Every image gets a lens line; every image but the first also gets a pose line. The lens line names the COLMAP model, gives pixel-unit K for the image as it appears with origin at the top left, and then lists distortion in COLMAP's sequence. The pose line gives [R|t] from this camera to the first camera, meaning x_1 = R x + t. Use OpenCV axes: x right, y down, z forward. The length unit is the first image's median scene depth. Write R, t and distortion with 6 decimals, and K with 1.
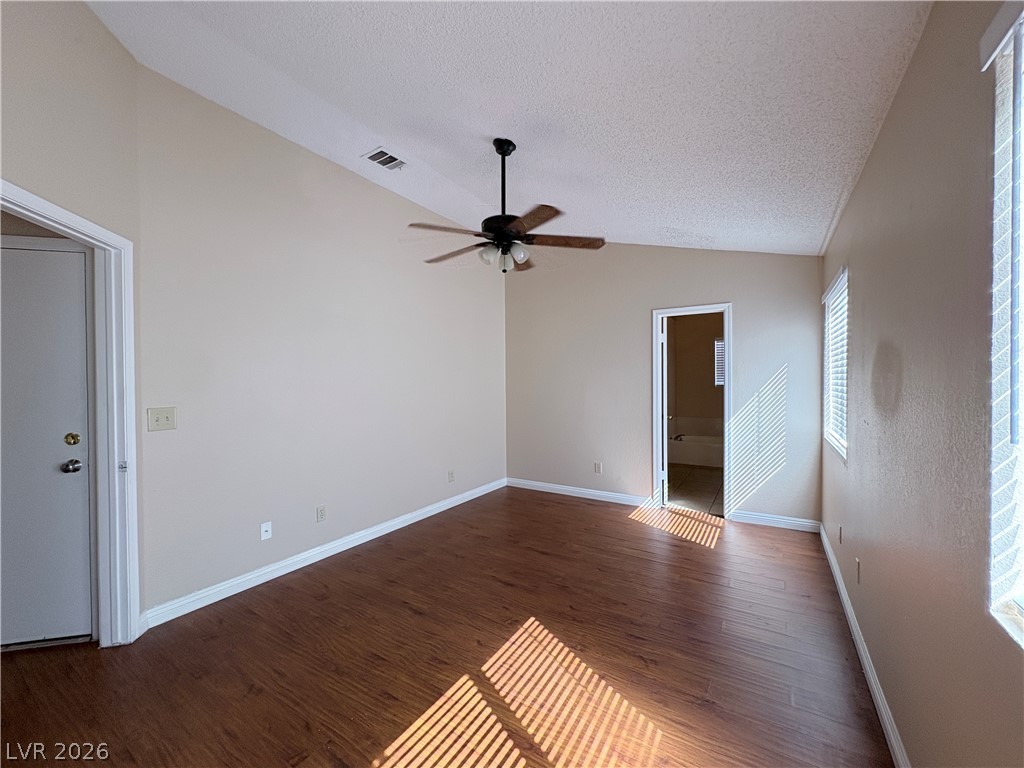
lens RADIAL K [[409.2, 0, 512.0], [0, 409.2, 384.0], [0, 0, 1]] dist [-0.000453, 0.000224]
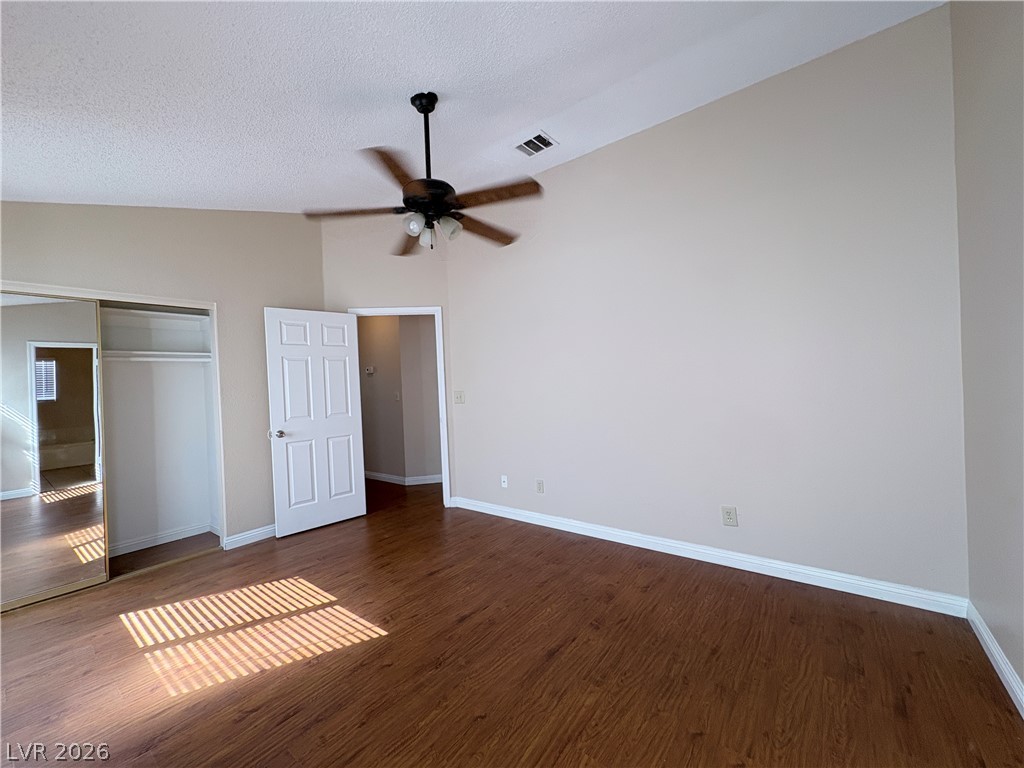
lens RADIAL K [[409.2, 0, 512.0], [0, 409.2, 384.0], [0, 0, 1]] dist [-0.000453, 0.000224]
pose [[-0.090874, 0.019799, -0.995666, 0.823564], [0.035583, 0.999228, 0.016622, 0.004119], [0.995226, -0.033918, -0.091509, 1.226150]]
